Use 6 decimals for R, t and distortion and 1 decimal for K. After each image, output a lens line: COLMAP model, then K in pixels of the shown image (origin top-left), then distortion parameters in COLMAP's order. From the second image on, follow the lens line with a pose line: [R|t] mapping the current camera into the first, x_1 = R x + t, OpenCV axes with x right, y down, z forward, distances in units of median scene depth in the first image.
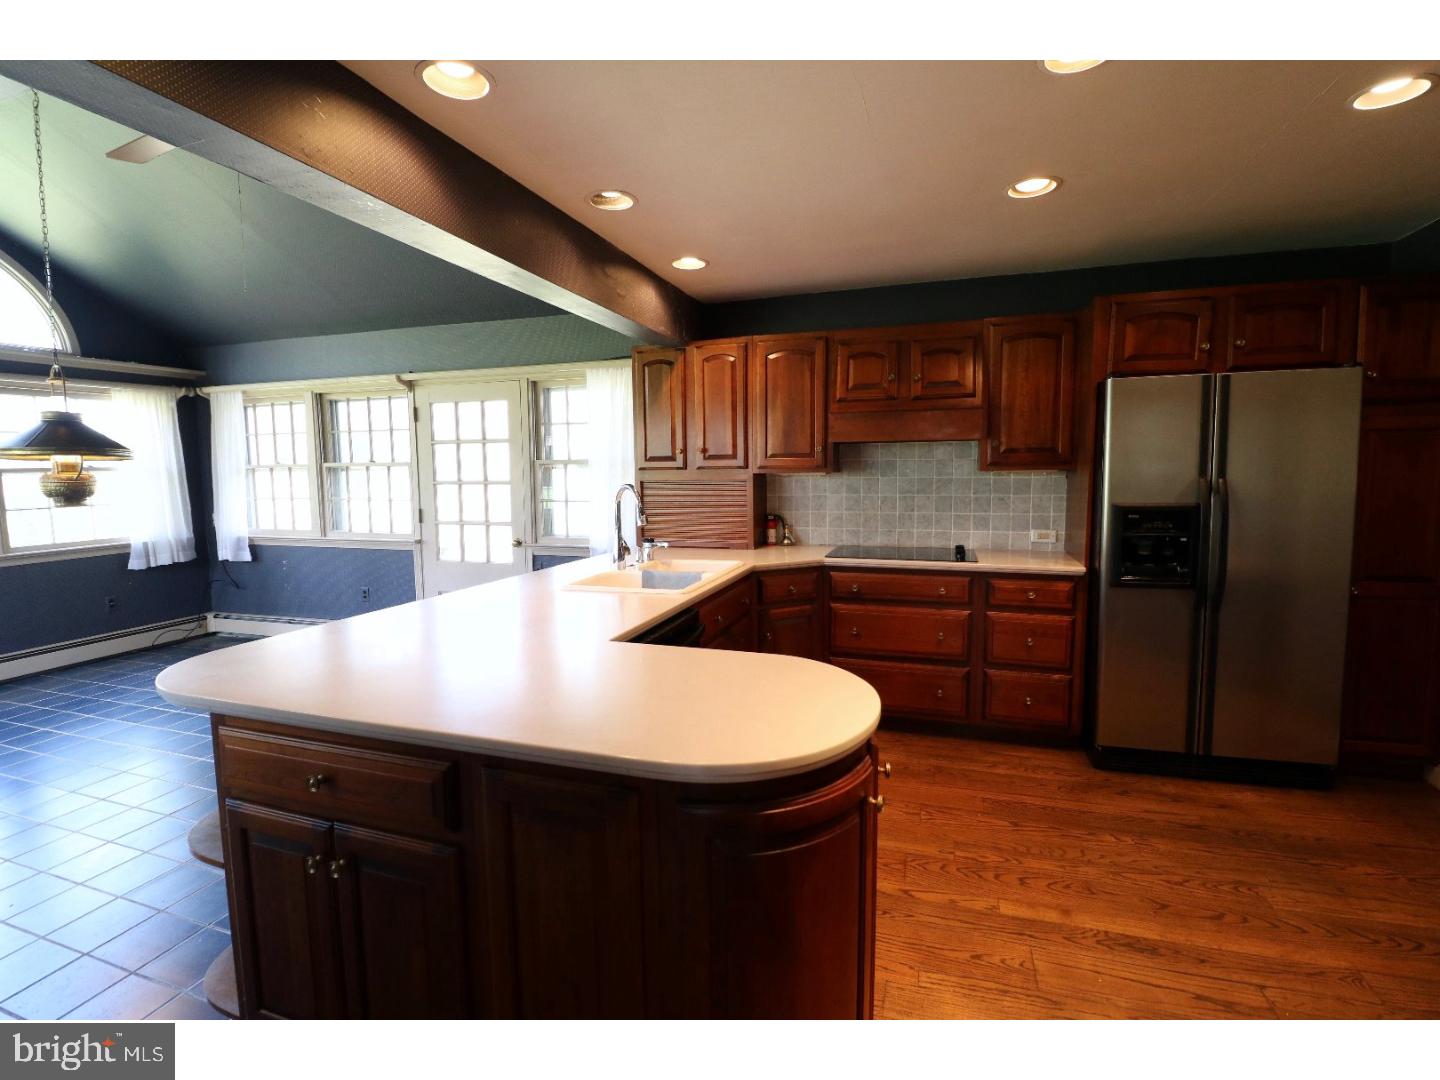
lens RADIAL K [[665.0, 0, 721.2], [0, 665.0, 535.5], [0, 0, 1]] dist [-0.000394, -0.013974]
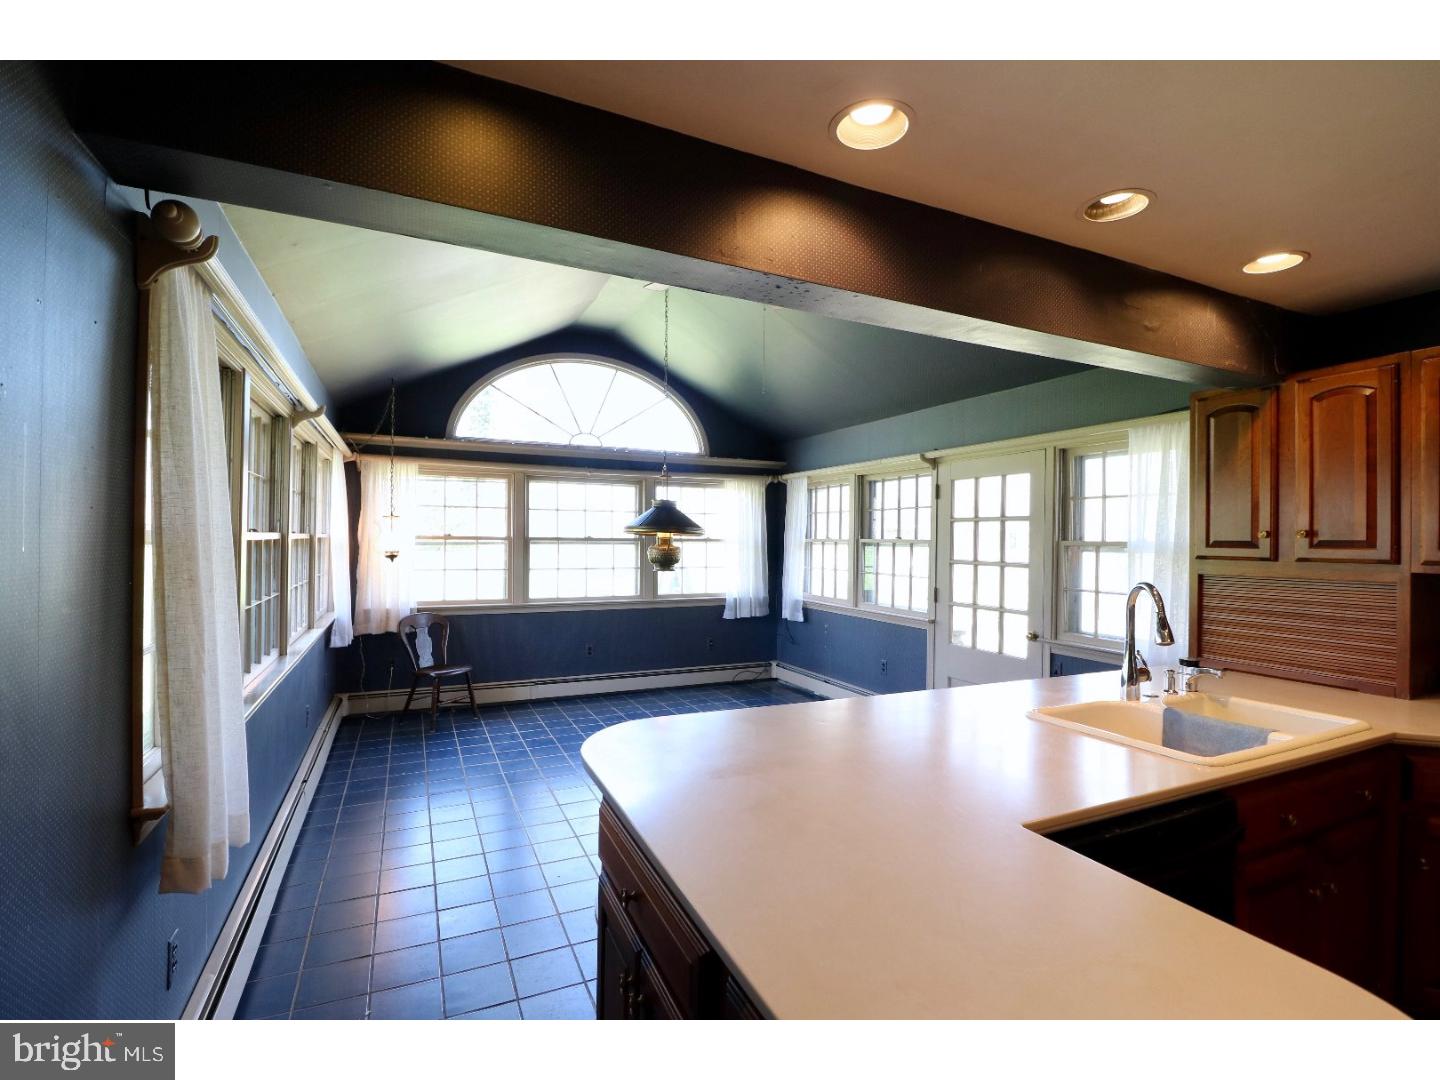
lens RADIAL K [[665.0, 0, 721.2], [0, 665.0, 535.5], [0, 0, 1]] dist [-0.000394, -0.013974]
pose [[0.682285, 0.014200, -0.730949, 0.042919], [-0.092767, 0.993411, -0.067293, -0.023036], [0.725177, 0.113721, 0.679106, 0.111719]]
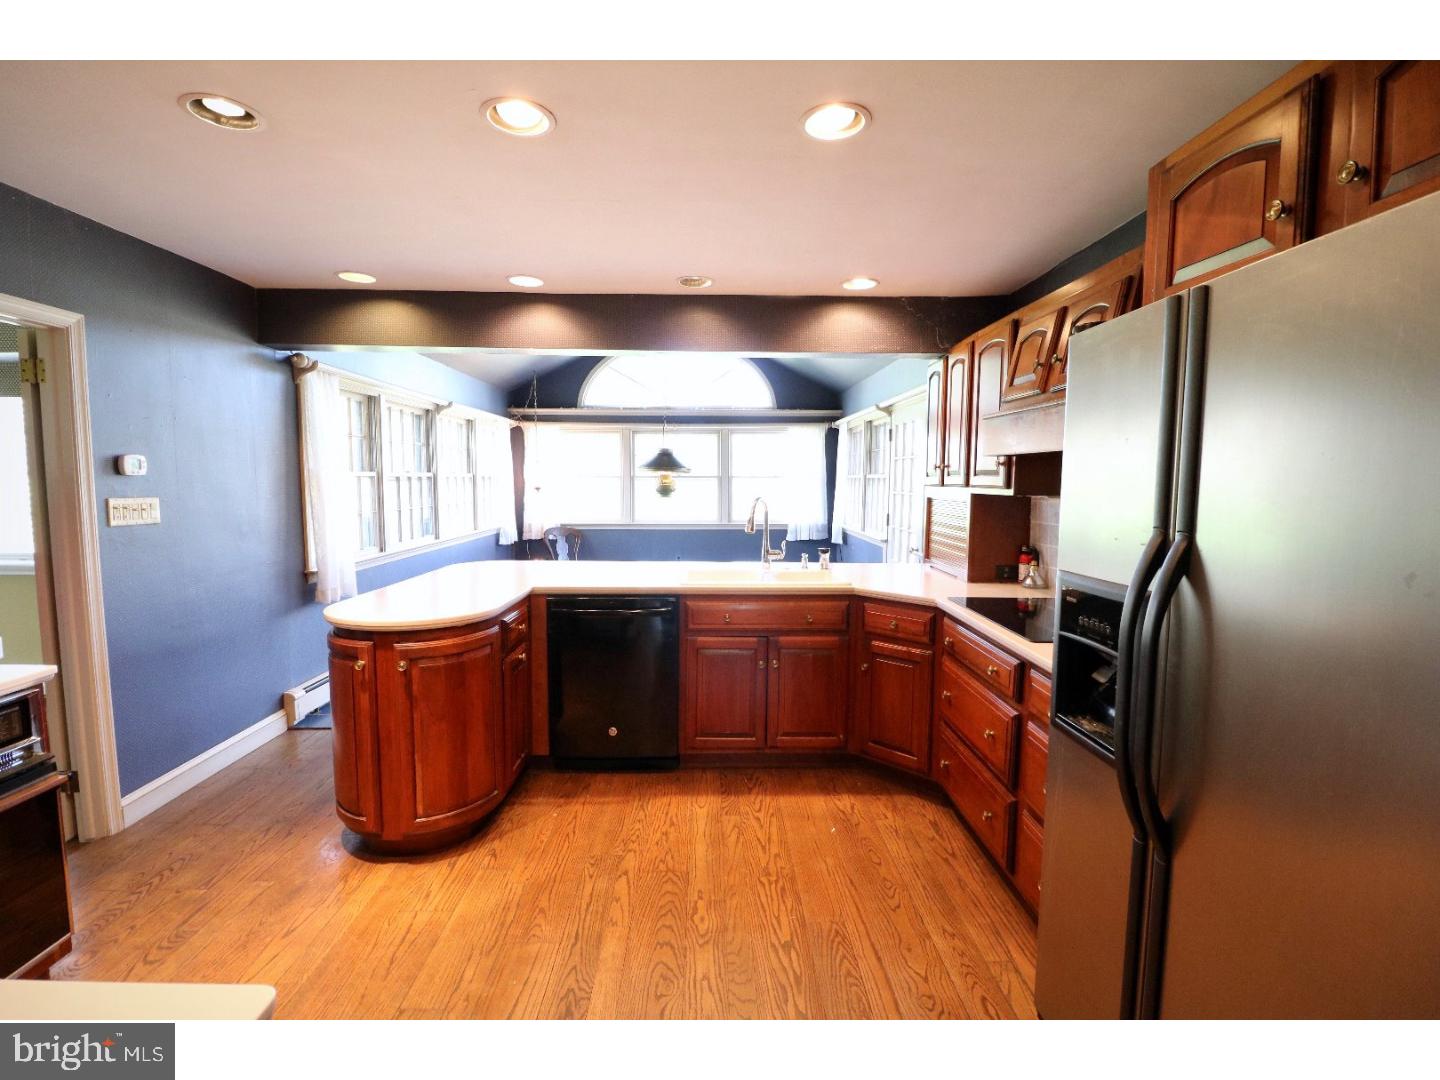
lens RADIAL K [[660.2, 0, 720.0], [0, 660.2, 540.0], [0, 0, 1]] dist [-0.014461, 0.000129]
pose [[0.334376, 0.101477, -0.936961, 0.591836], [-0.104535, 0.992045, 0.070137, -0.048200], [0.936624, 0.074493, 0.342324, 0.334443]]
